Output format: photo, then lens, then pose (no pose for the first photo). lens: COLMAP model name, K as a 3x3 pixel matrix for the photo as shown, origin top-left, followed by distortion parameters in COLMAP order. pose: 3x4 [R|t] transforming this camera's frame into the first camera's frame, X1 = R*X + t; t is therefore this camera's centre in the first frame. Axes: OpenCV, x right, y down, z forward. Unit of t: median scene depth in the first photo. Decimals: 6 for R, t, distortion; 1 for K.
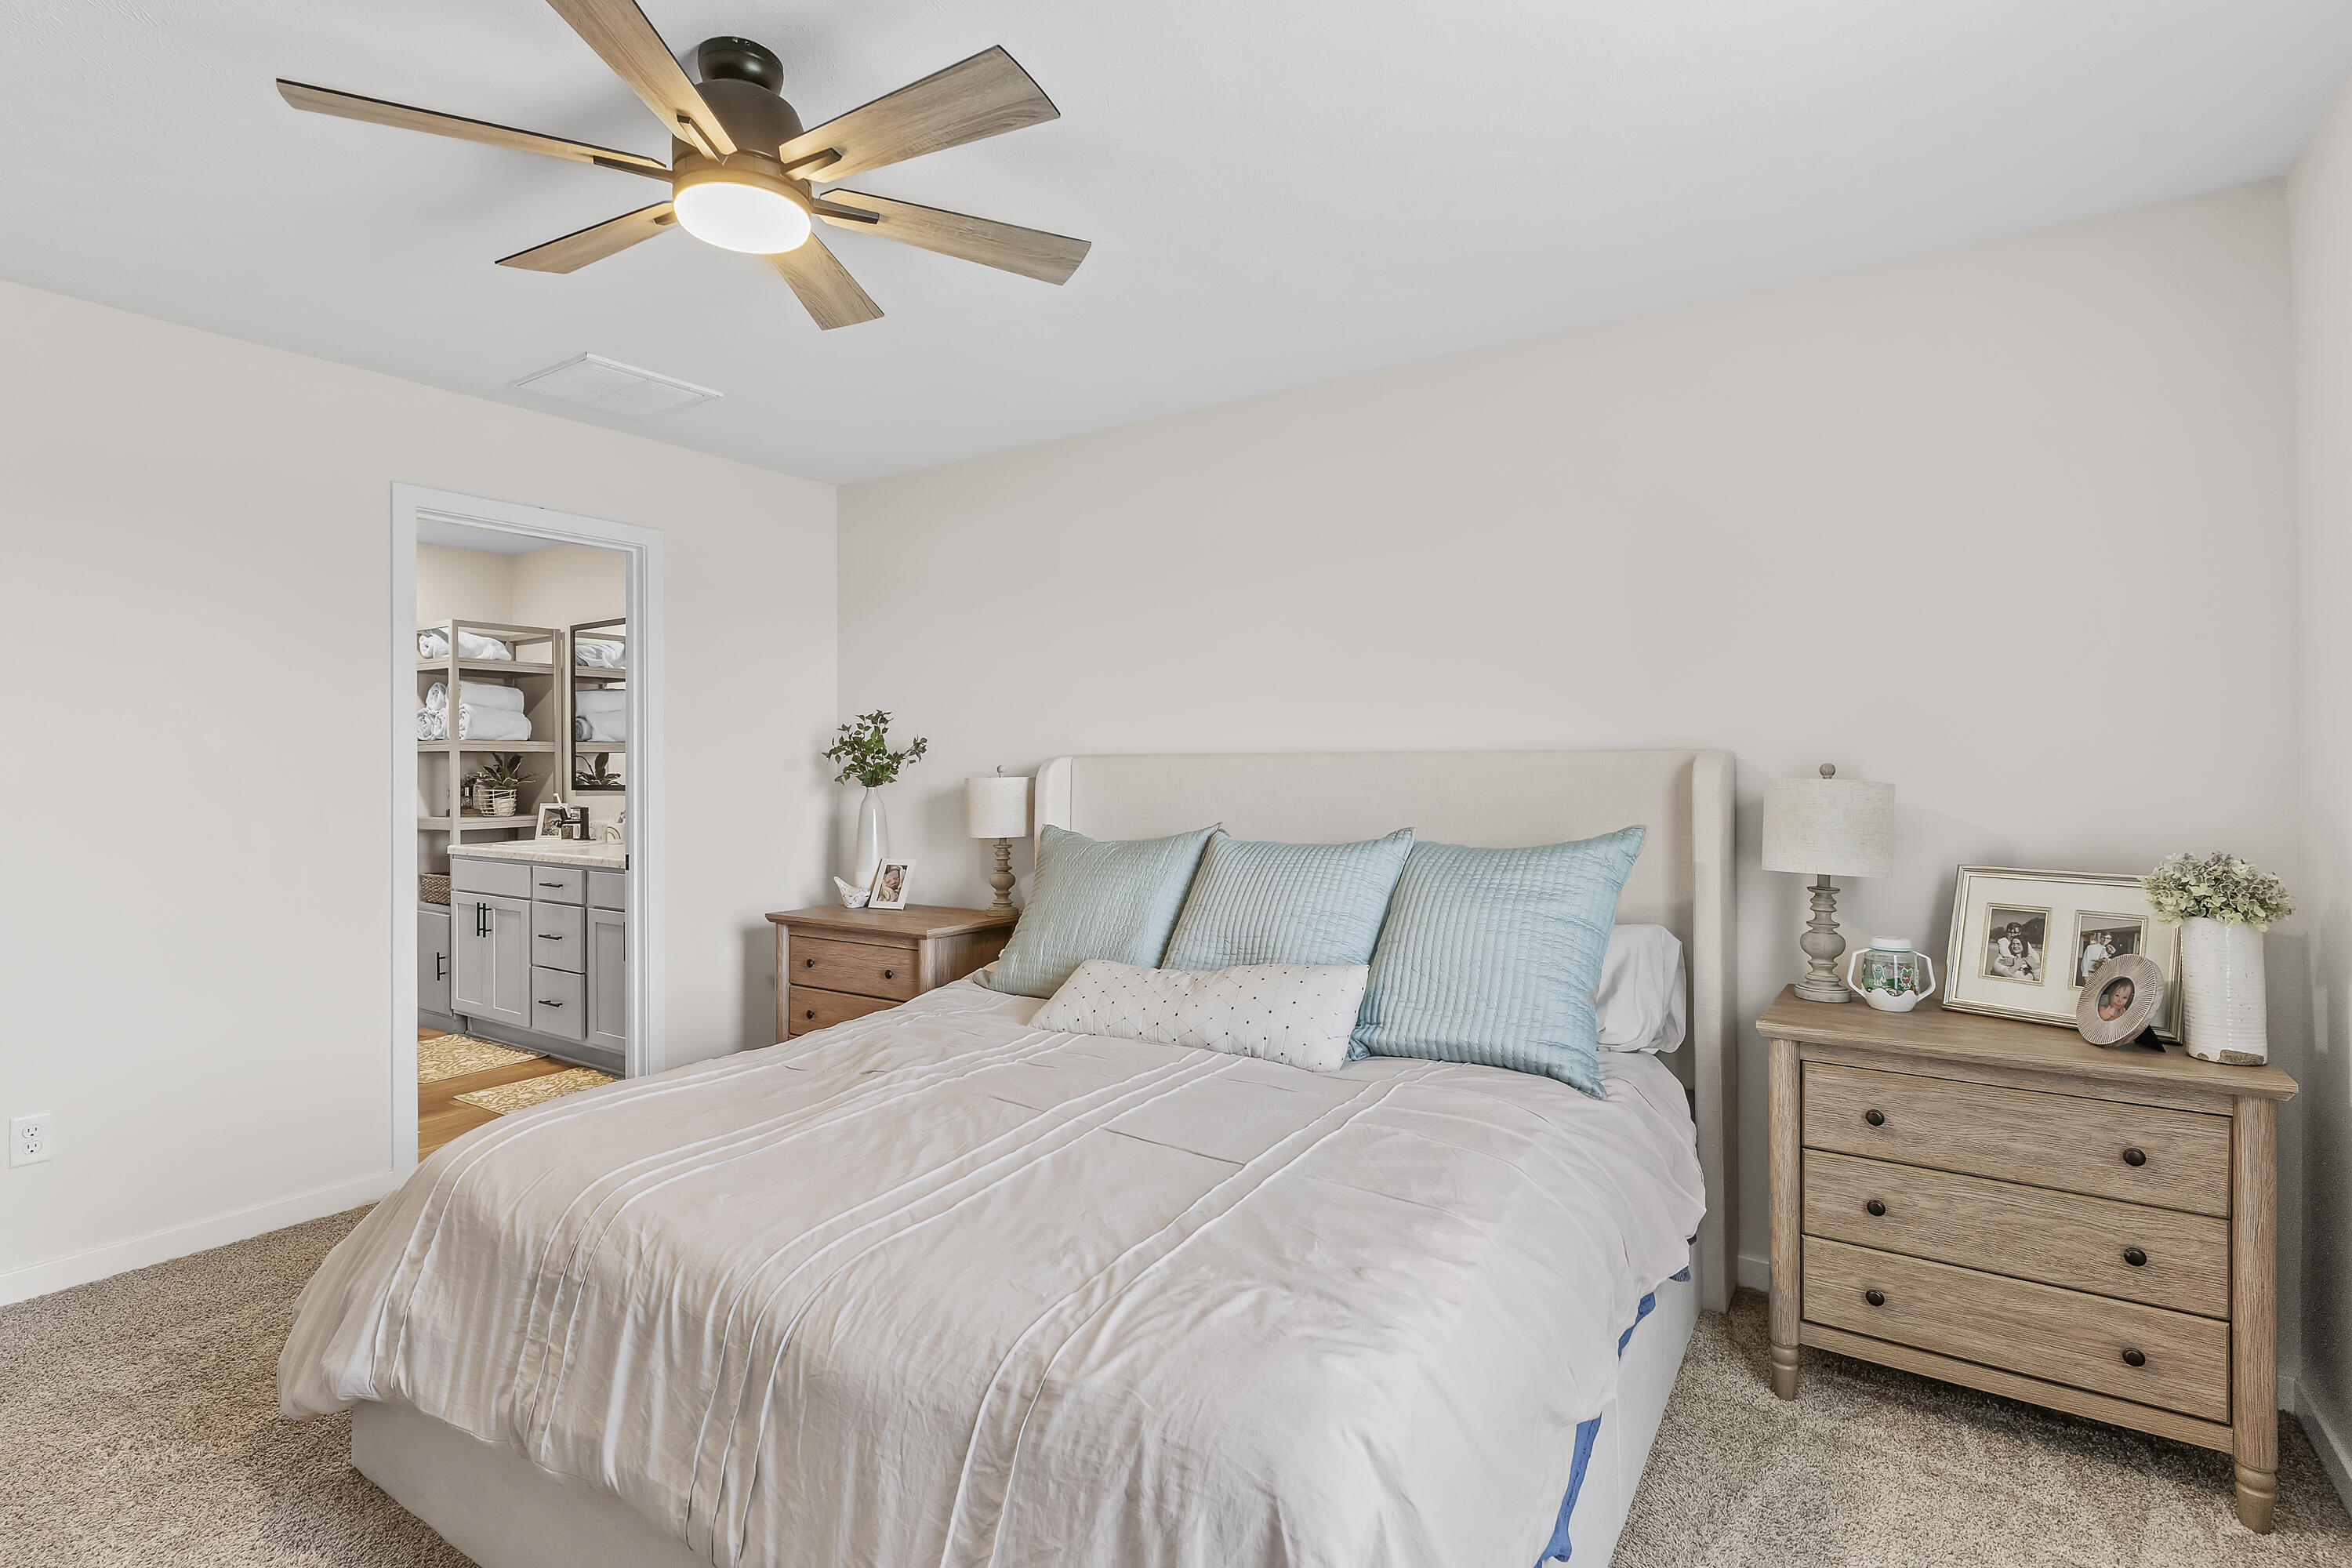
lens RADIAL K [[1137.2, 0, 1188.7], [0, 1137.2, 763.7], [0, 0, 1]] dist [-0.001868, -0.002153]
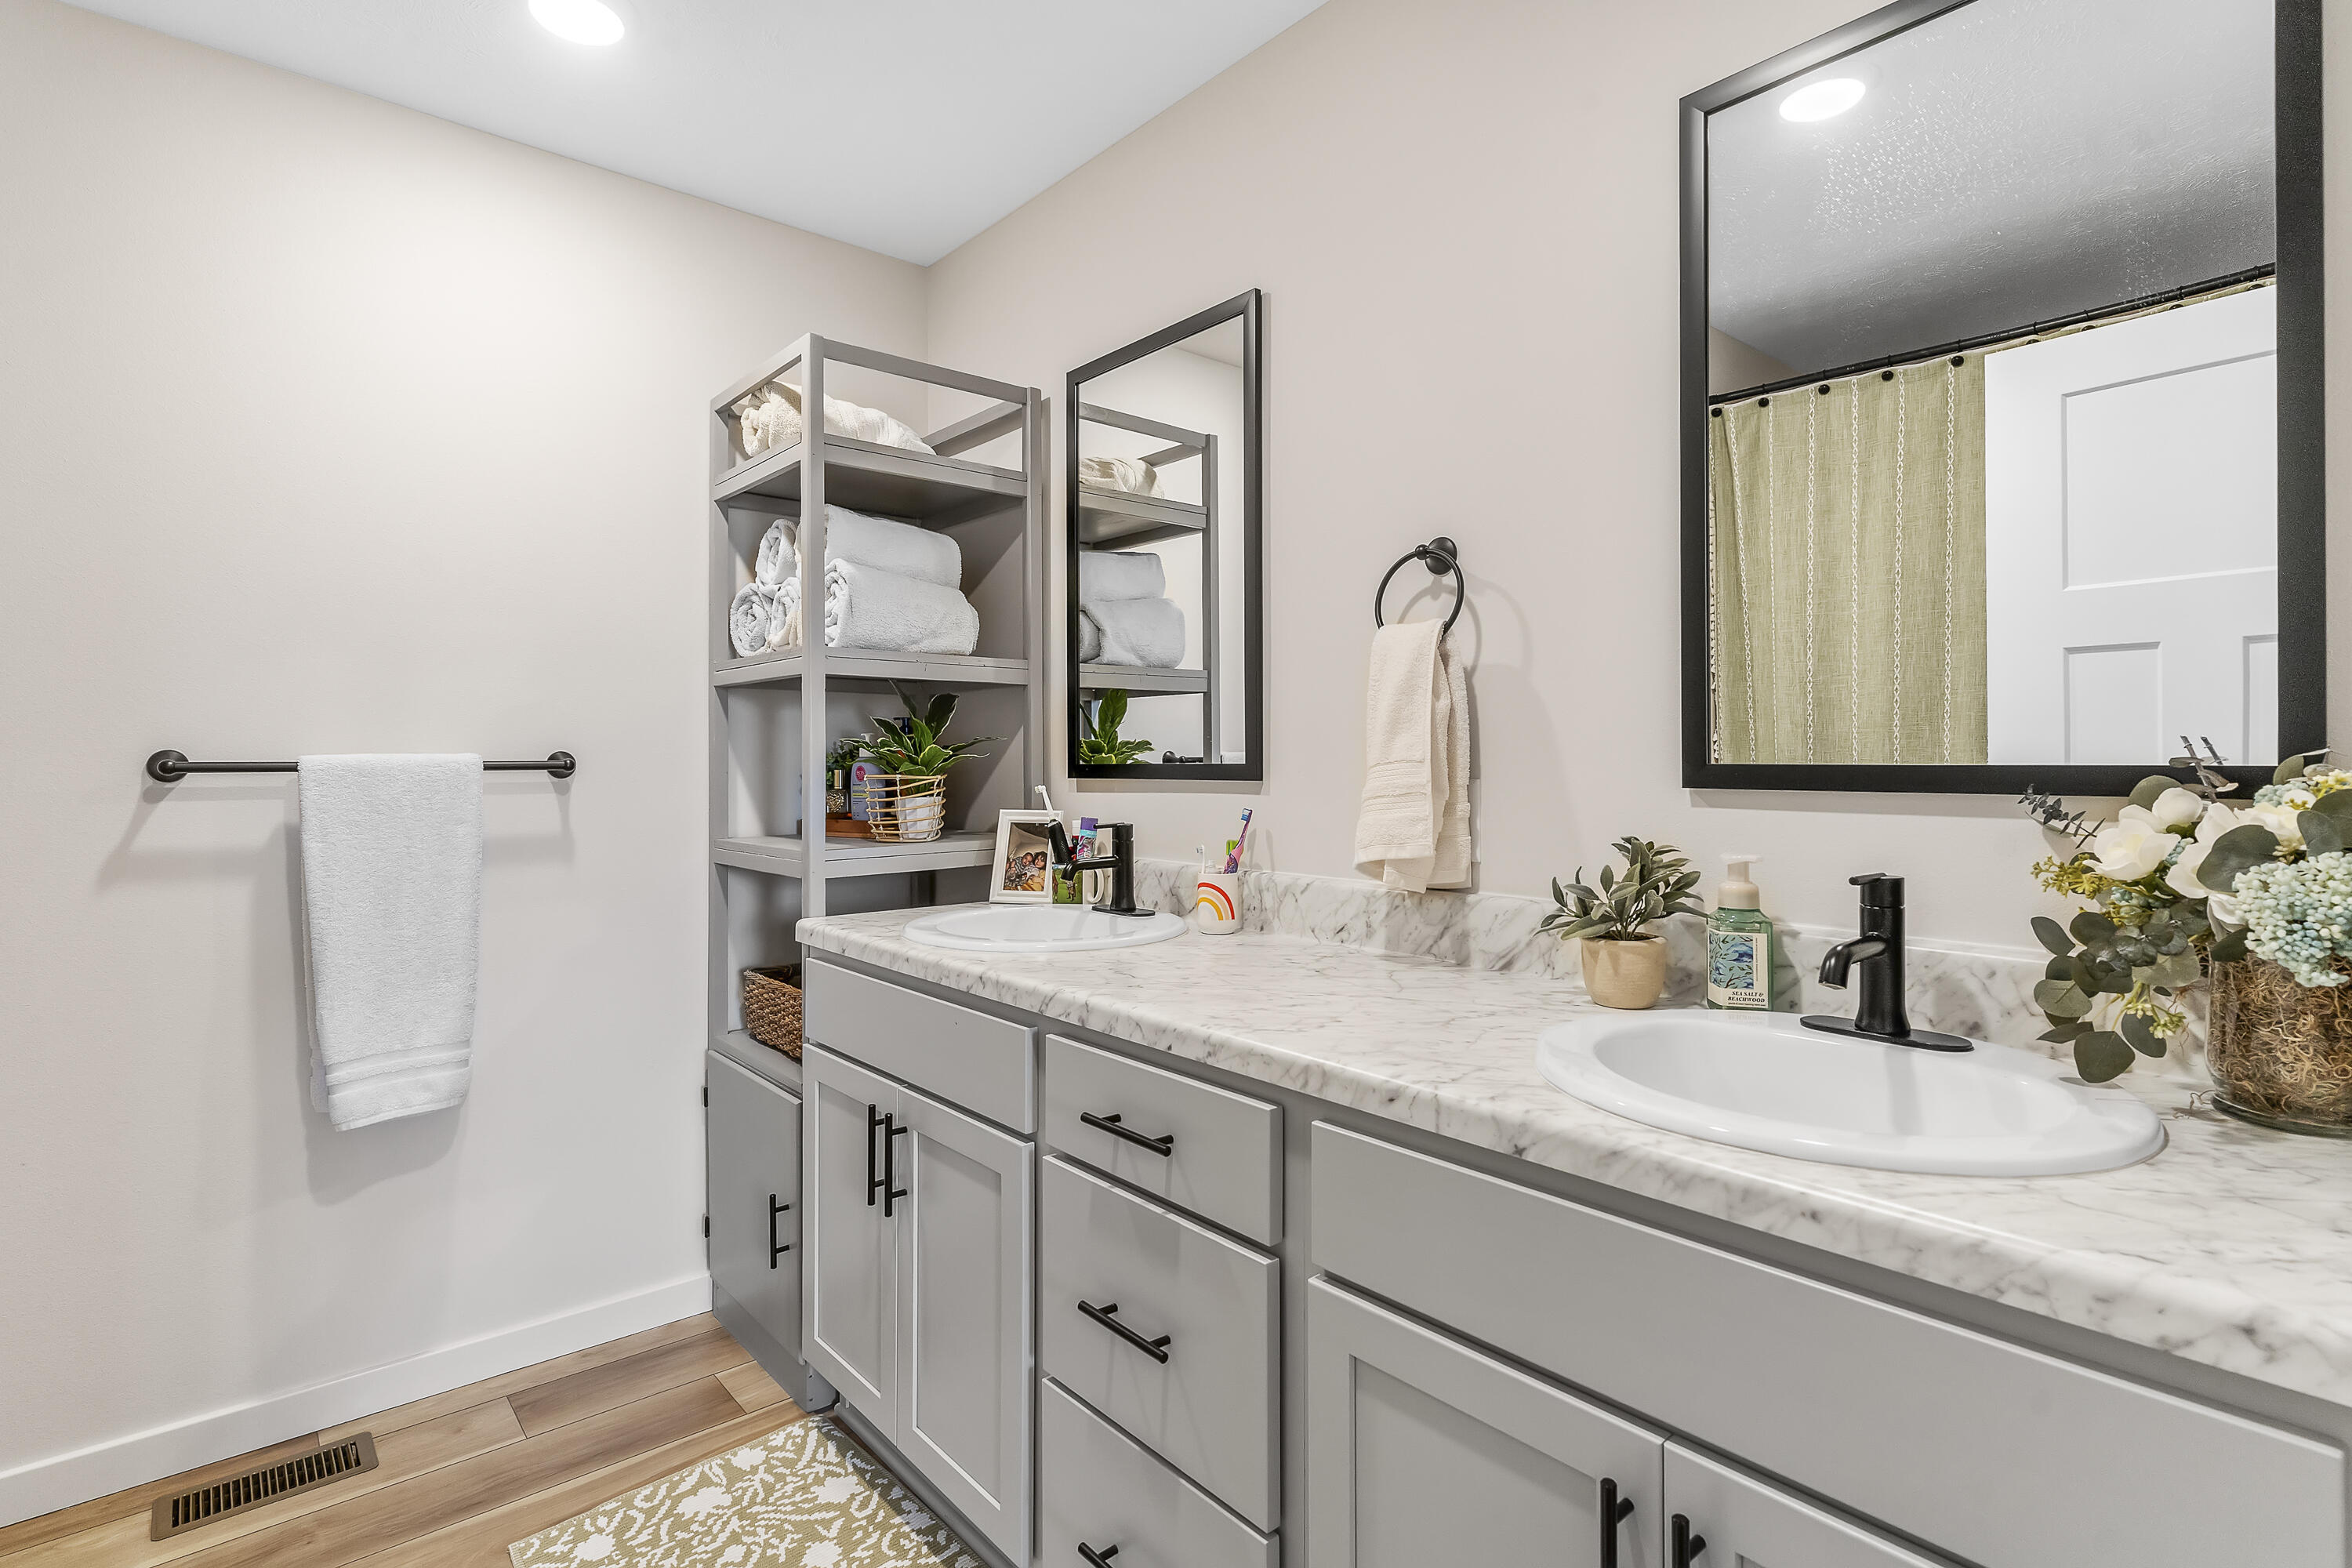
lens RADIAL K [[1137.2, 0, 1183.0], [0, 1137.2, 745.0], [0, 0, 1]] dist [-0.001868, -0.002153]
pose [[0.965867, 0.000342, -0.259038, -0.404220], [-0.002308, 0.999971, -0.007285, 0.014761], [0.259028, 0.007635, 0.965840, 0.627243]]
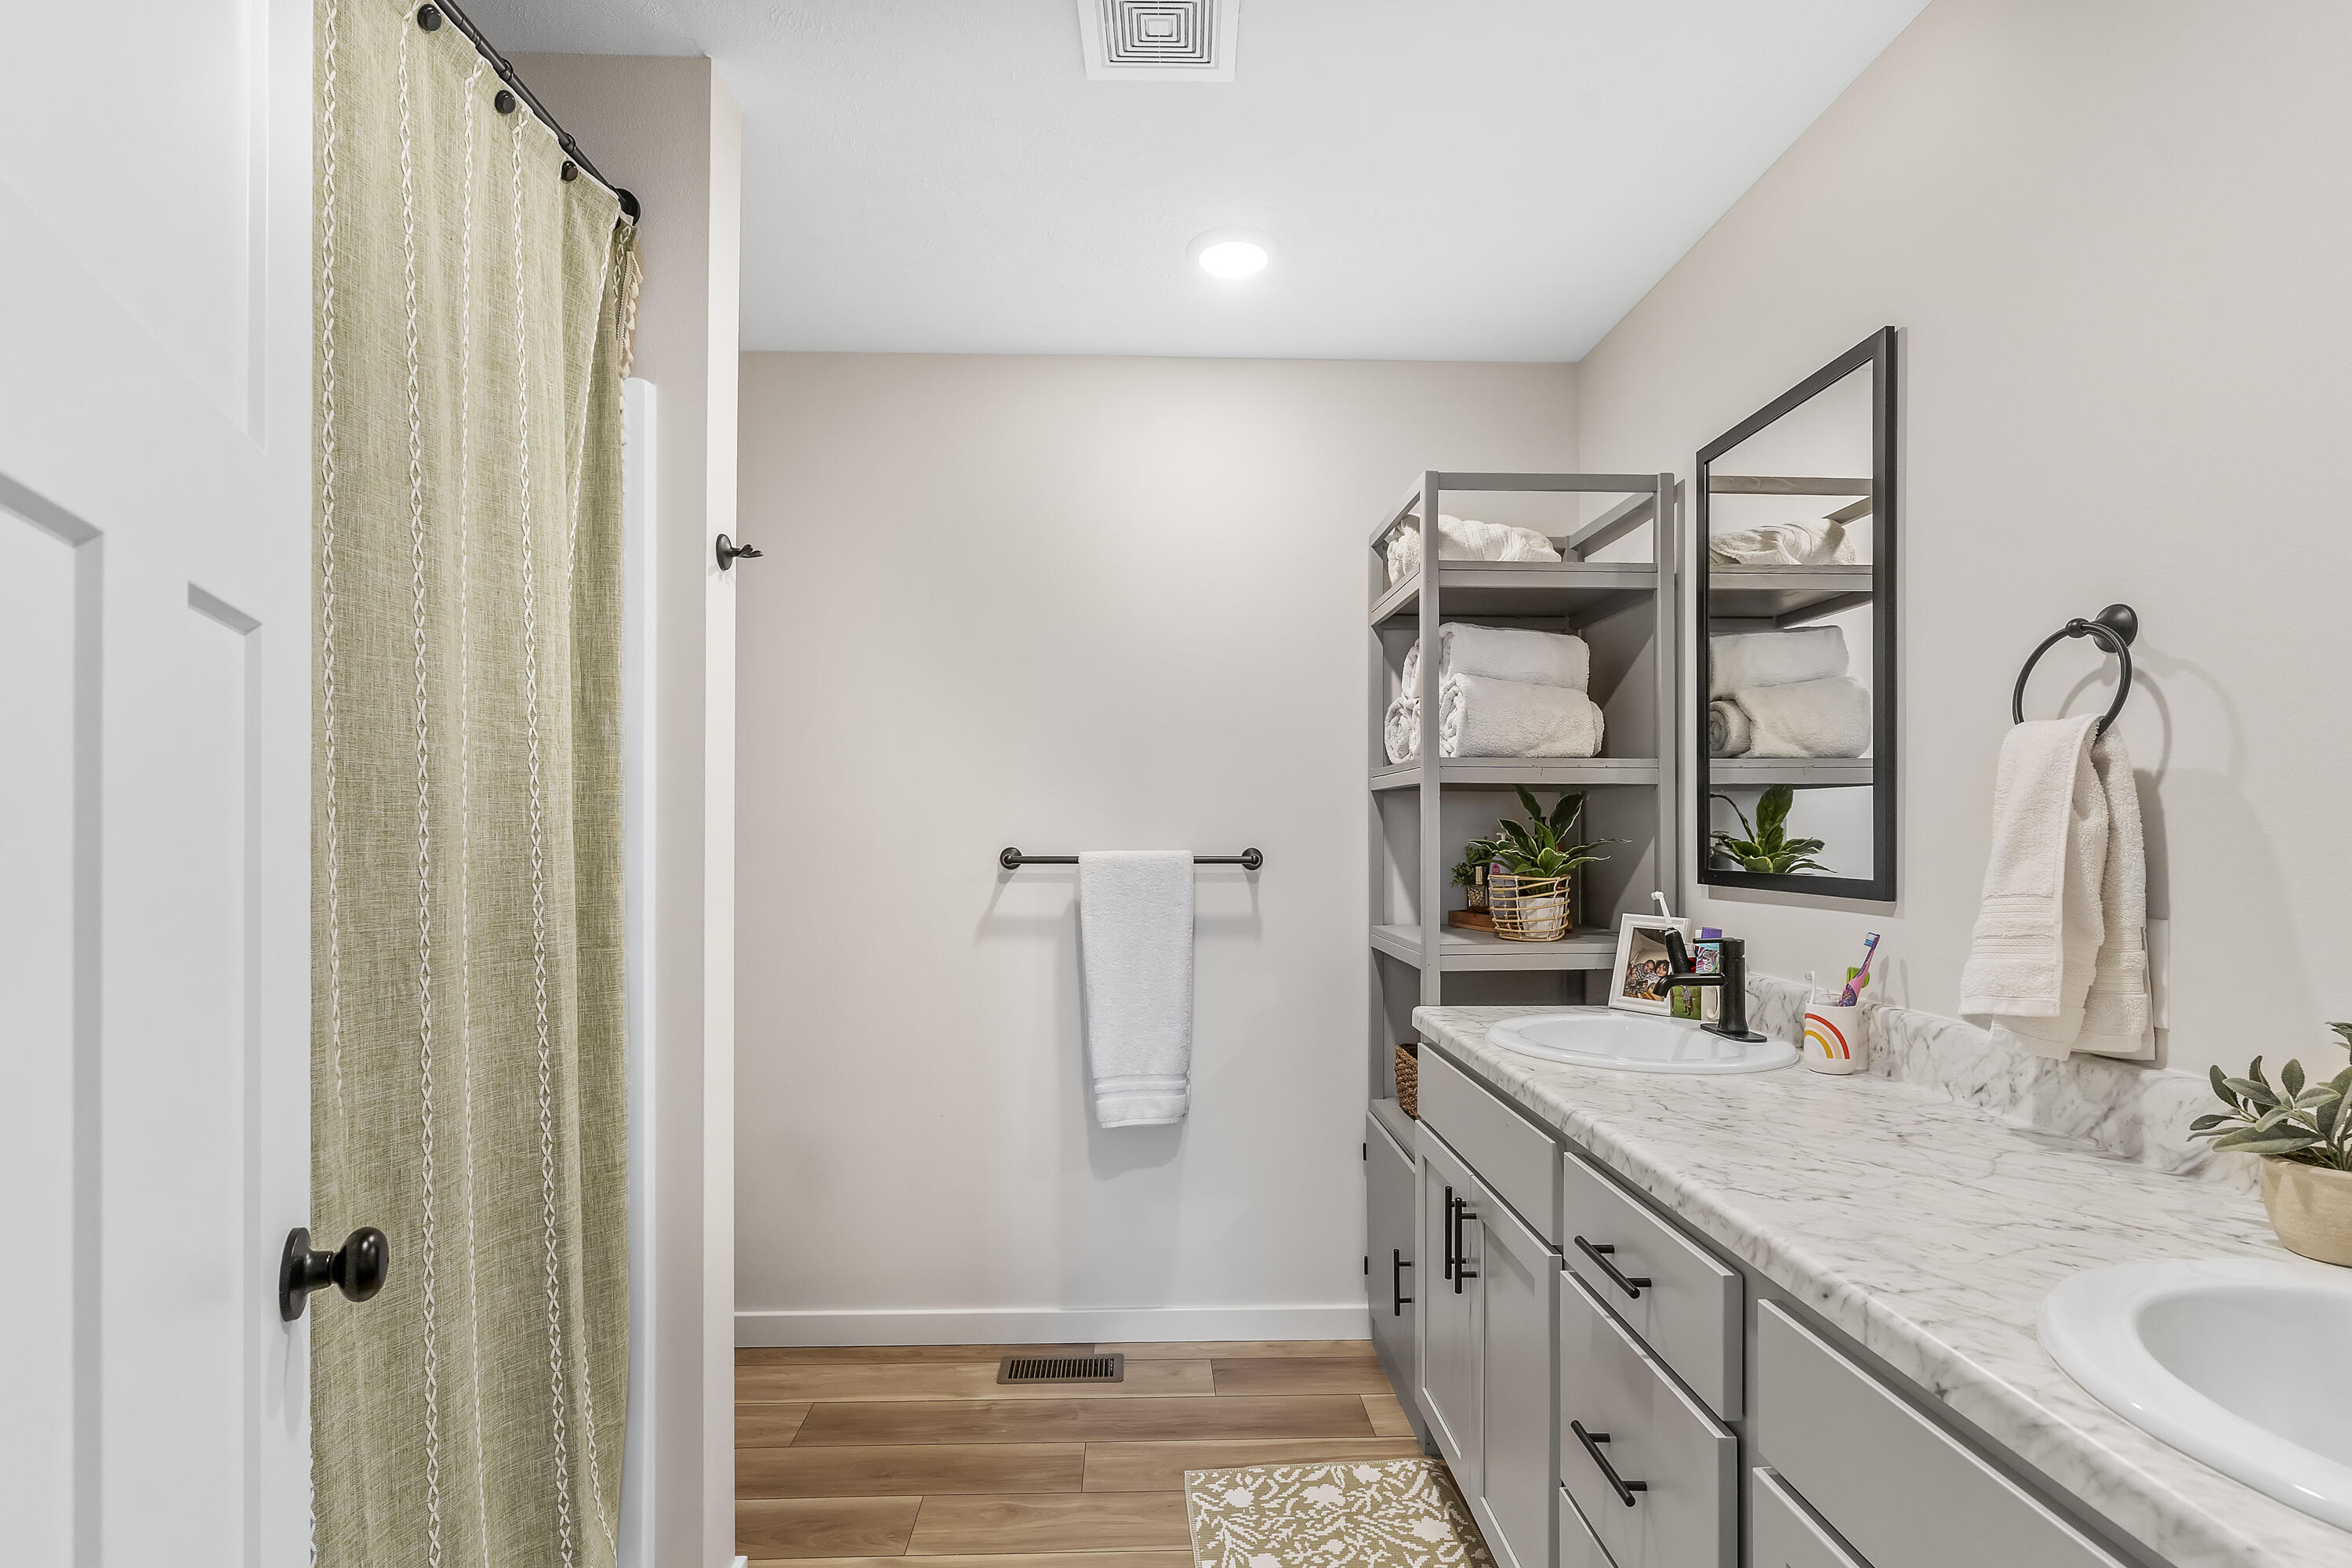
lens RADIAL K [[1137.2, 0, 1167.2], [0, 1137.2, 824.4], [0, 0, 1]] dist [-0.001868, -0.002153]
pose [[0.585845, 0.004116, -0.810413, -0.343122], [-0.001261, 0.999991, 0.004168, 0.002246], [0.810422, -0.001420, 0.585845, 0.640897]]
